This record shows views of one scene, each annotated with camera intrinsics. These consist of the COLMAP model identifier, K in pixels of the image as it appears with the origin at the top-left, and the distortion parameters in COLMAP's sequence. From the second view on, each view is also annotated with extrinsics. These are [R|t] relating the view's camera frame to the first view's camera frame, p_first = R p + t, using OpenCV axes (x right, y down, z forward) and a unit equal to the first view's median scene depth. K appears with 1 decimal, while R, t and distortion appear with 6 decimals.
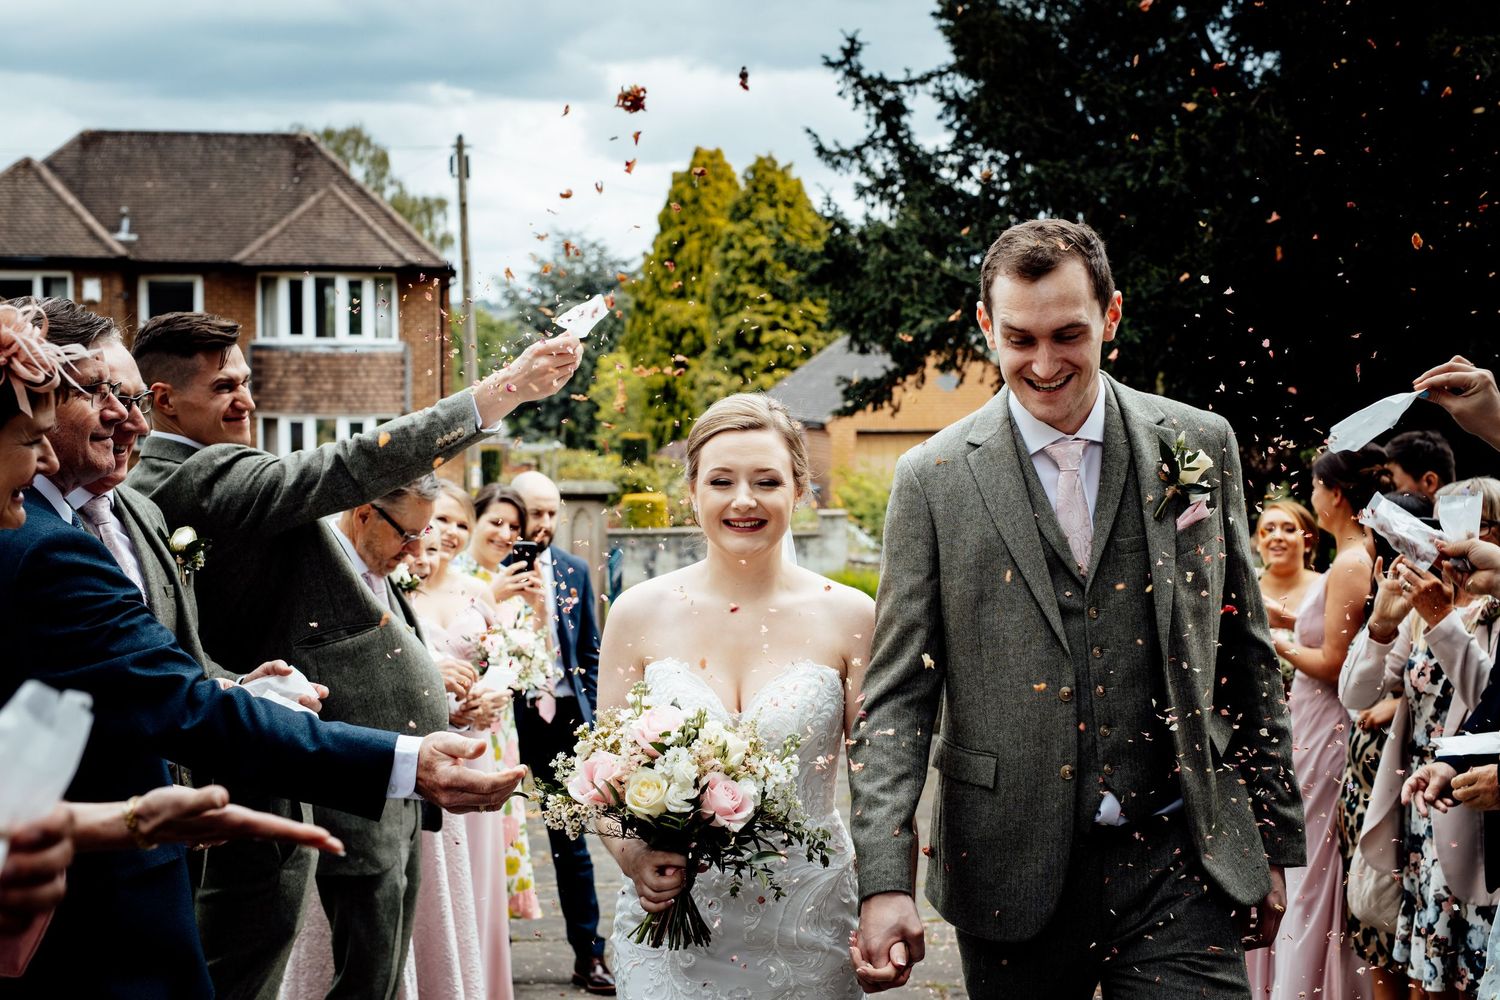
lens RADIAL K [[2162.8, 0, 750.0], [0, 2162.8, 500.0], [0, 0, 1]] dist [0.002602, -0.011026]
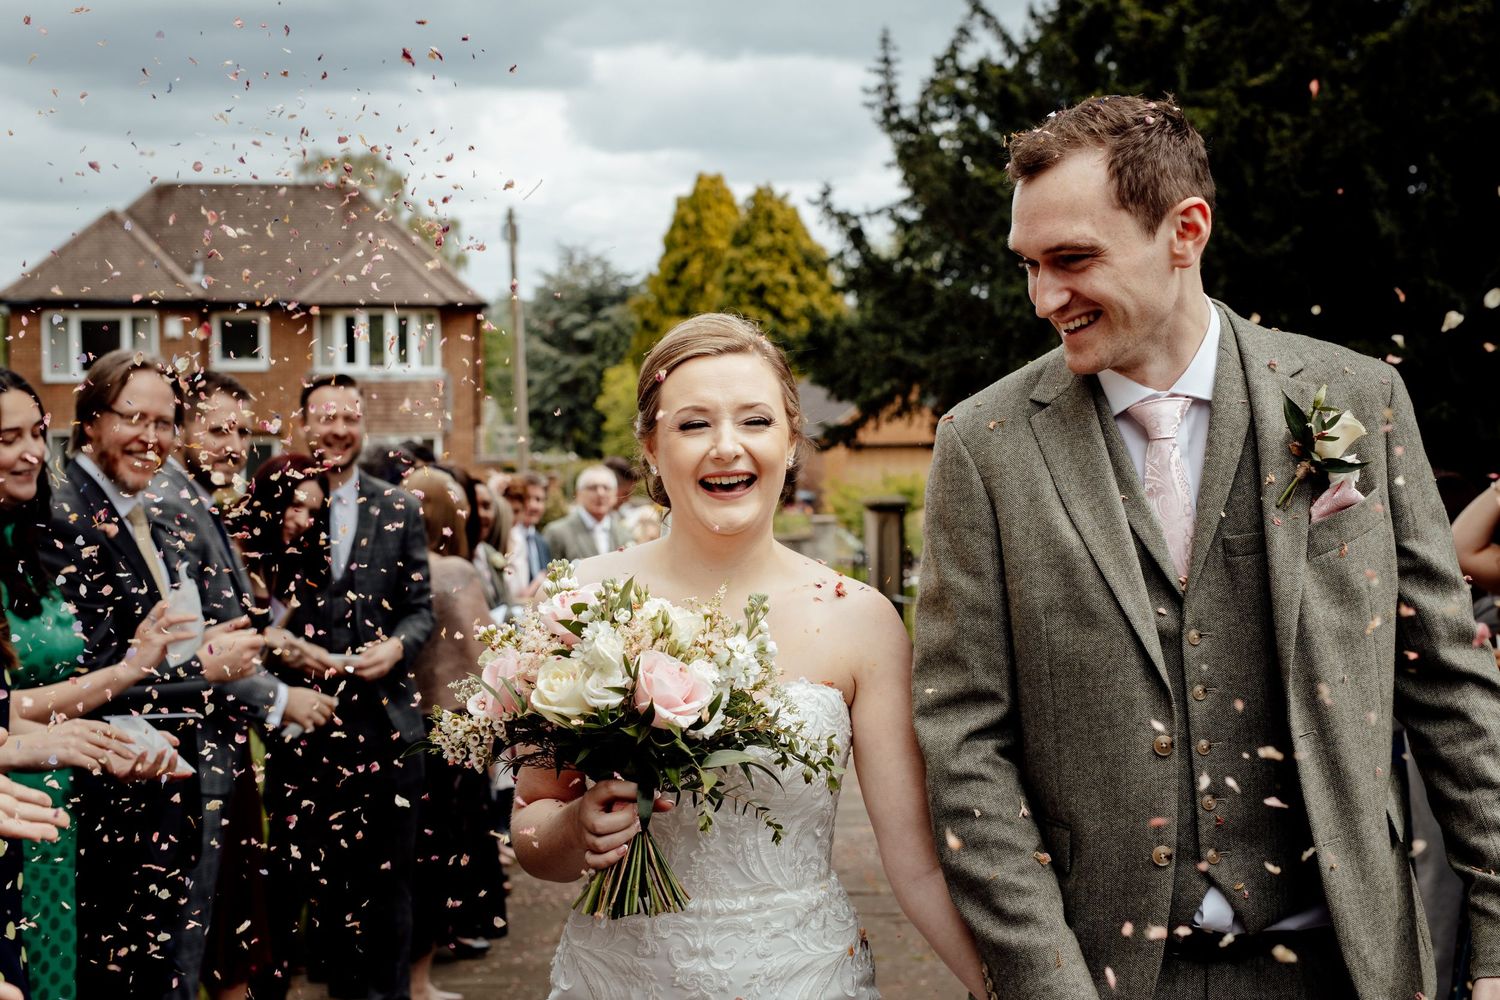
lens RADIAL K [[4324.0, 0, 750.0], [0, 4324.0, 500.0], [0, 0, 1]] dist [-0.780642, 0.049552]
pose [[0.999963, -0.007890, 0.003382, -0.008121], [0.007851, 0.999907, 0.011182, -0.026733], [-0.003470, -0.011155, 0.999932, -1.148410]]
